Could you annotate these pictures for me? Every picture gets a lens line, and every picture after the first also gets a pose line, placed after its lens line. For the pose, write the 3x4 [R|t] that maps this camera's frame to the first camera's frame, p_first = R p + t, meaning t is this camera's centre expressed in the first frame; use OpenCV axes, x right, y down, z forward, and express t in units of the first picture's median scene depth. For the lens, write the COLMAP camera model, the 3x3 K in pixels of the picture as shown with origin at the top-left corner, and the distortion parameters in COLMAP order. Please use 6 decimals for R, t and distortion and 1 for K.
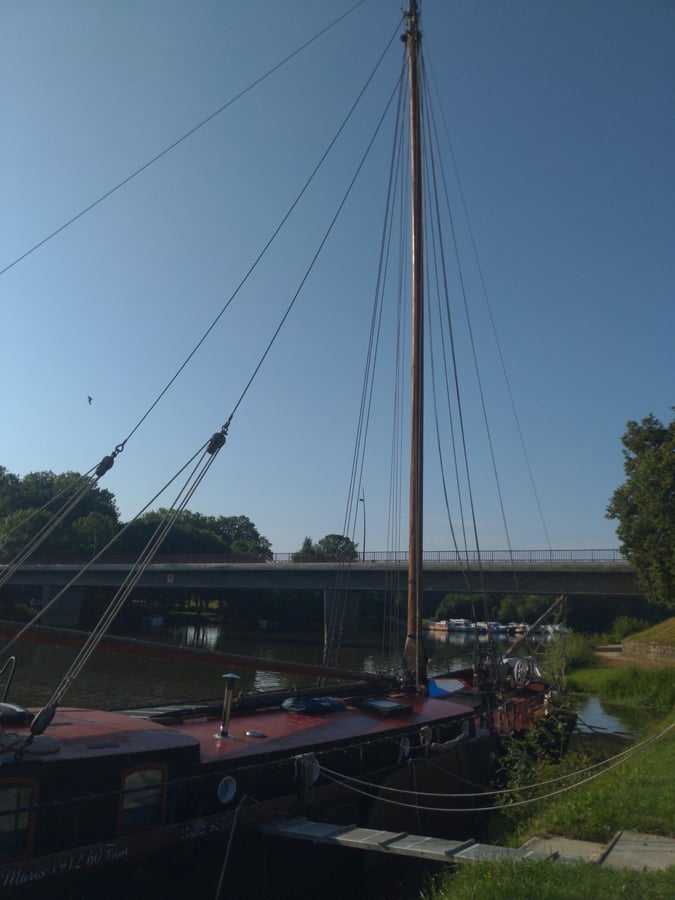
lens RADIAL K [[719.7, 0, 333.9], [0, 719.7, 452.2], [0, 0, 1]] dist [0.041300, -0.026055]
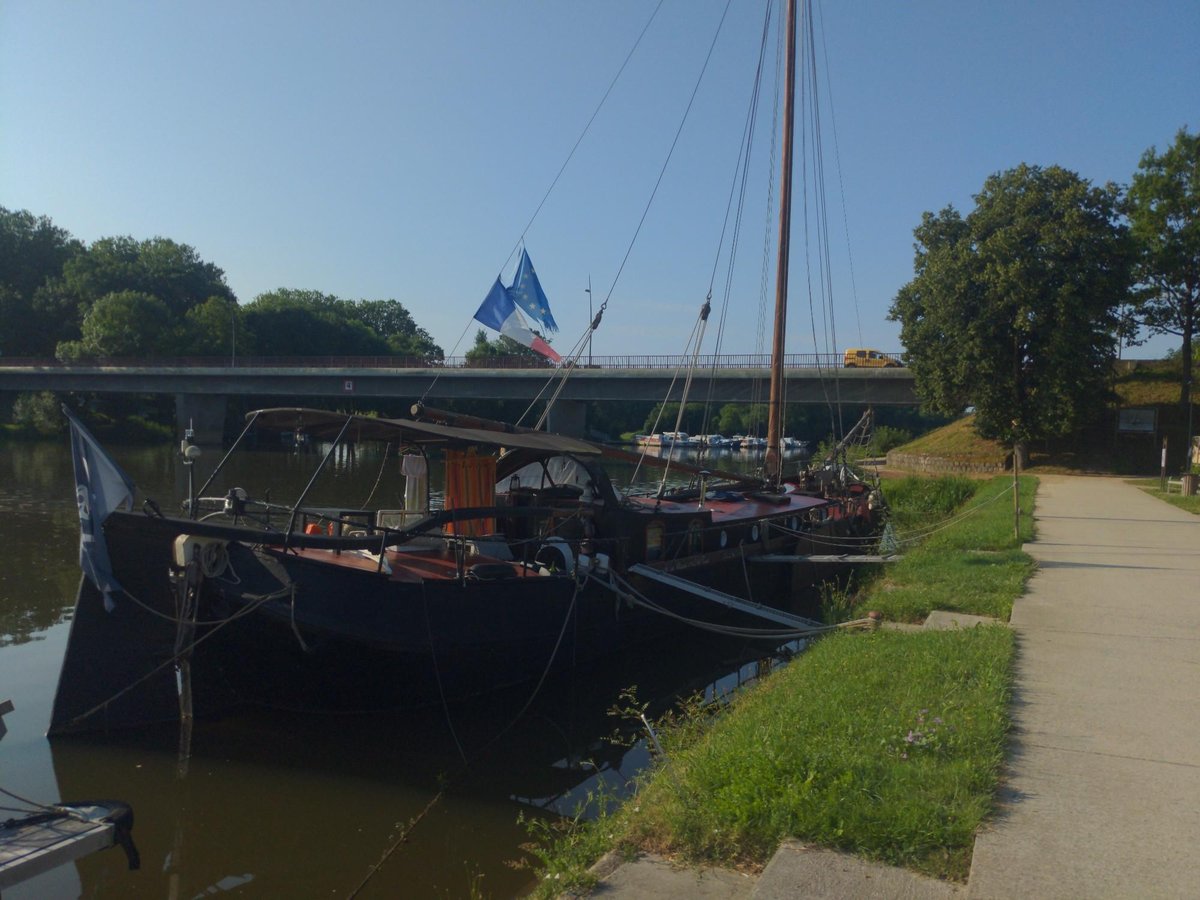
lens RADIAL K [[959.7, 0, 604.1], [0, 959.7, 450.7], [0, 0, 1]] dist [0.041300, -0.026055]
pose [[0.994266, -0.009763, 0.106492, -0.062746], [-0.016456, 0.969996, 0.242564, -0.022358], [-0.105665, -0.242926, 0.964273, -0.094238]]
